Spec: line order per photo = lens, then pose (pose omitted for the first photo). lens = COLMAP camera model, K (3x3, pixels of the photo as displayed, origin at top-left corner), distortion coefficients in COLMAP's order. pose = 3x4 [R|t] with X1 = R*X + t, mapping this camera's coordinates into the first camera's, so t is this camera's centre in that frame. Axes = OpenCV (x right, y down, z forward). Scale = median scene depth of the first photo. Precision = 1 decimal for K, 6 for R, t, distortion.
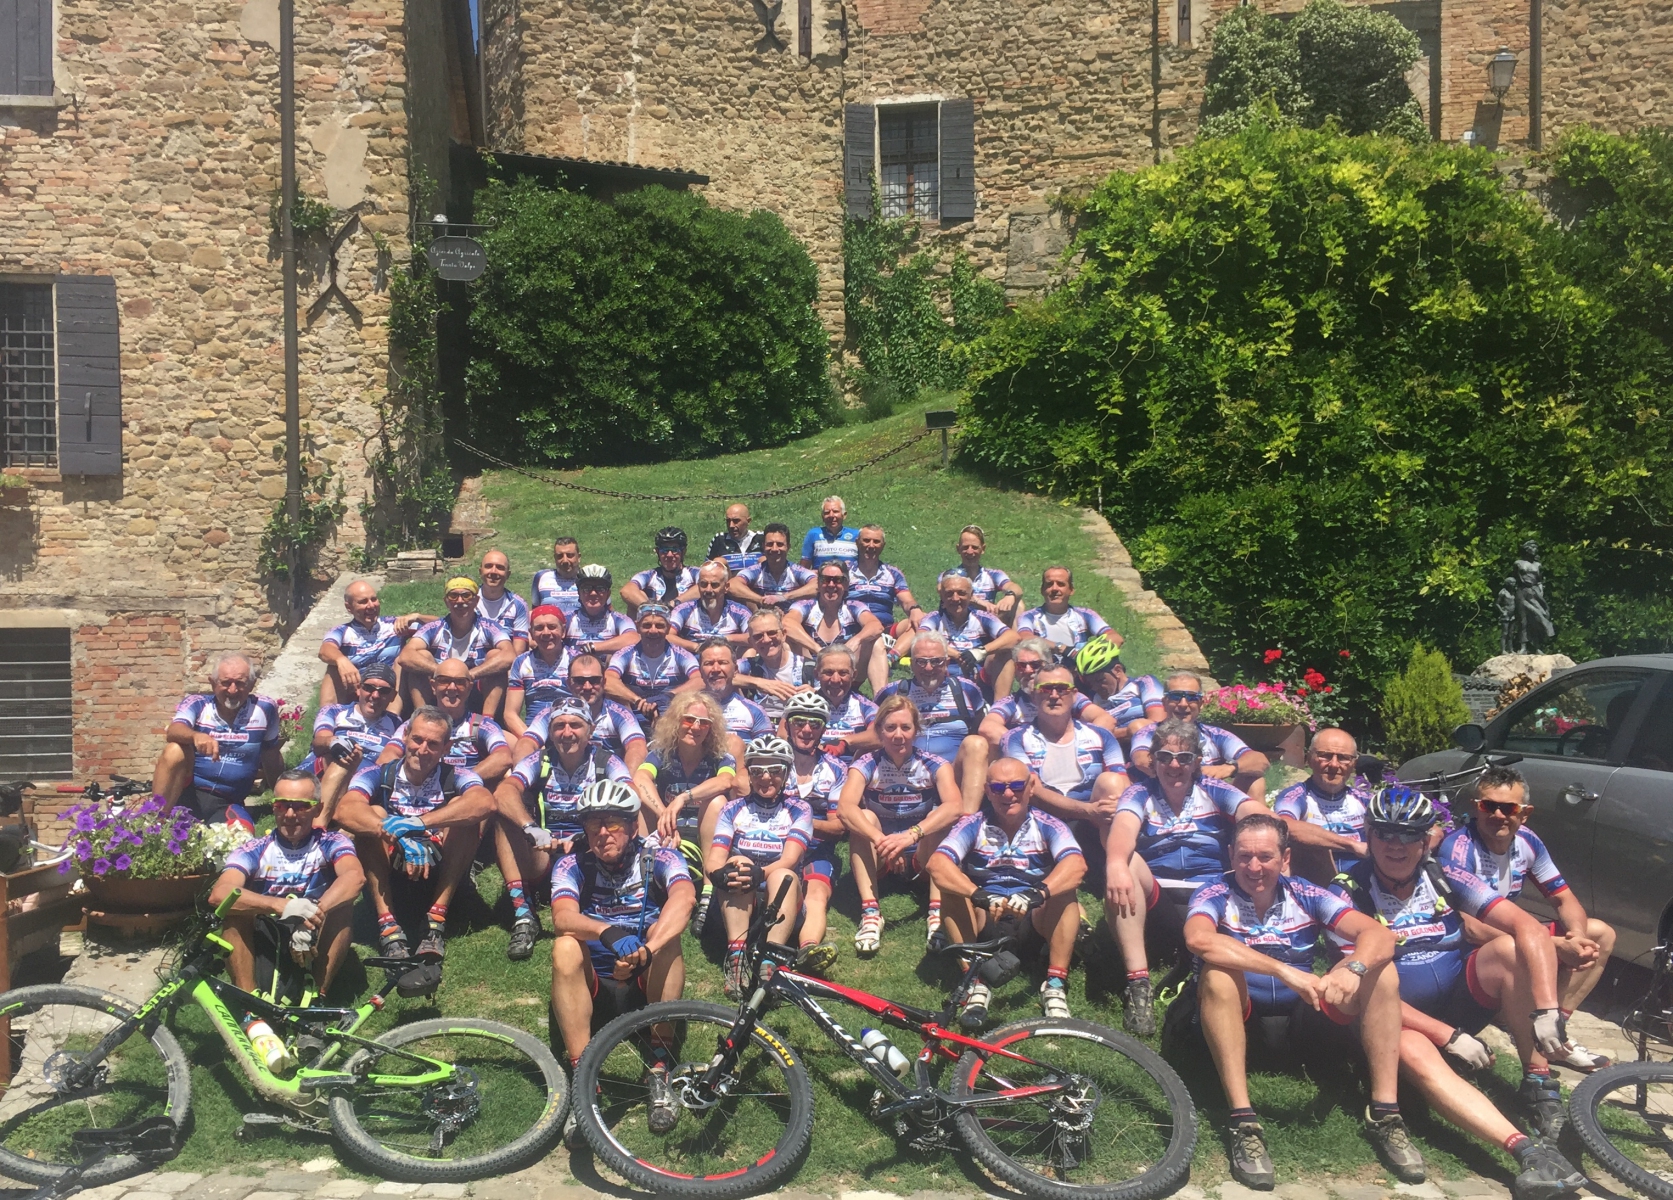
lens RADIAL K [[1896.9, 0, 836.5], [0, 1896.9, 600.0], [0, 0, 1]] dist [0.103856, -0.029851]
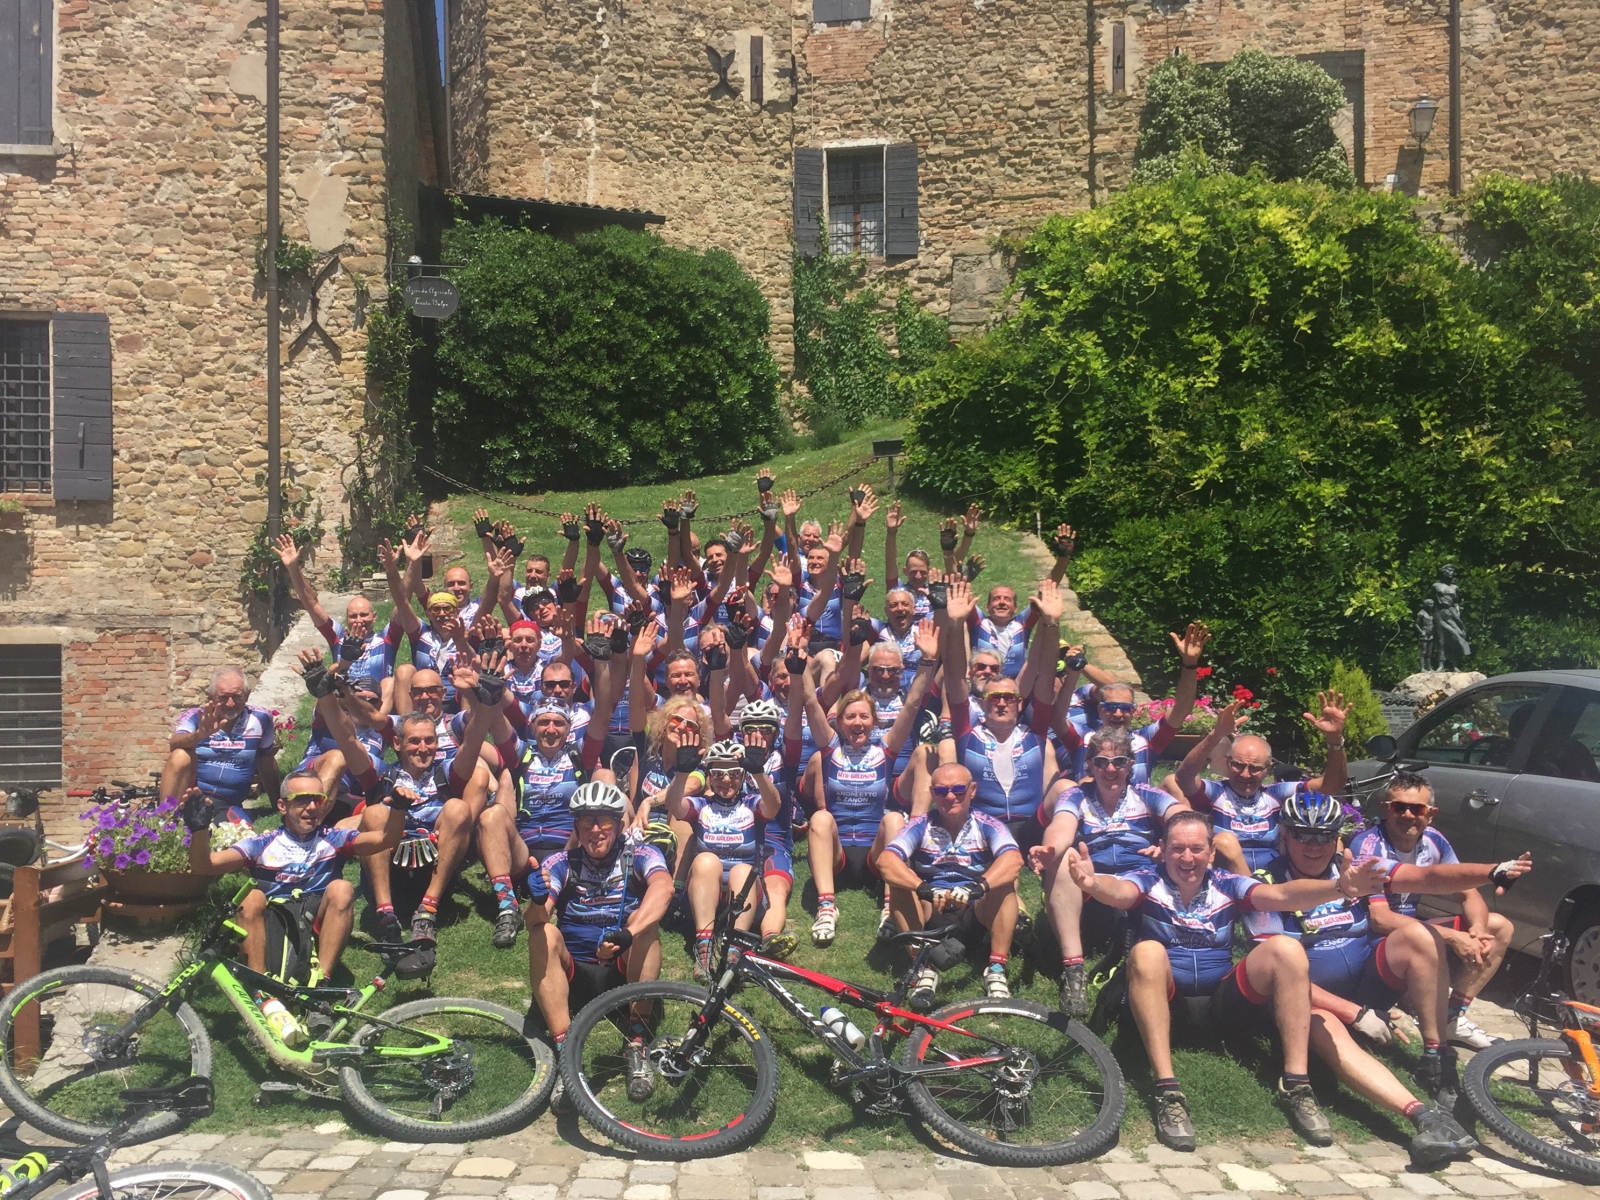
lens RADIAL K [[1337.2, 0, 800.0], [0, 1337.2, 600.0], [0, 0, 1]] dist [0.054541, 0.007328]
pose [[0.999377, 0.001634, -0.035256, 0.032127], [-0.002141, 0.999895, -0.014360, 0.000113], [0.035229, 0.014426, 0.999275, 0.249690]]
